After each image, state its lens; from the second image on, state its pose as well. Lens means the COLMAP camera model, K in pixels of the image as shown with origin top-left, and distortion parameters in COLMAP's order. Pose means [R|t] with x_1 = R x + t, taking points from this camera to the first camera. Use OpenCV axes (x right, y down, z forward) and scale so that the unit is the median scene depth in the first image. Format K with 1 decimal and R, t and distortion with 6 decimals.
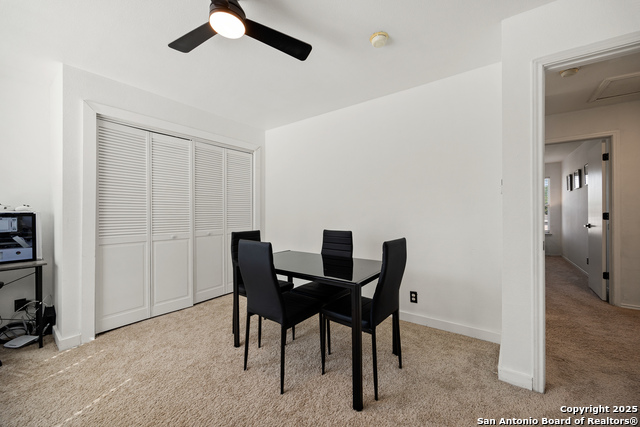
lens RADIAL K [[248.9, 0, 321.9], [0, 248.9, 213.1], [0, 0, 1]] dist [0.000167, 0.000281]
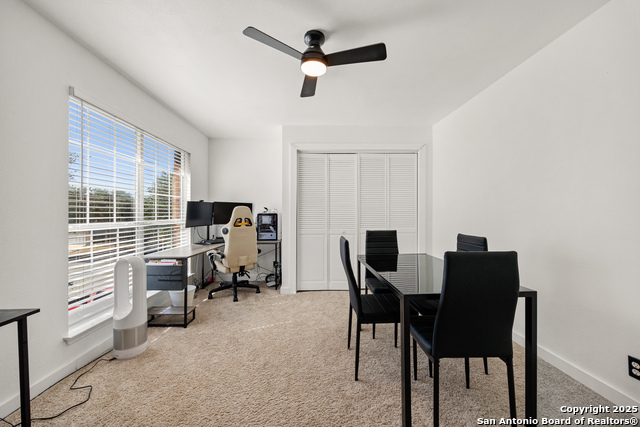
lens RADIAL K [[248.9, 0, 323.1], [0, 248.9, 212.9], [0, 0, 1]] dist [0.000167, 0.000281]
pose [[0.623225, -0.001433, -0.782041, 0.427615], [0.000267, 0.999999, -0.001620, -0.000696], [0.782043, 0.000801, 0.623224, 0.152393]]
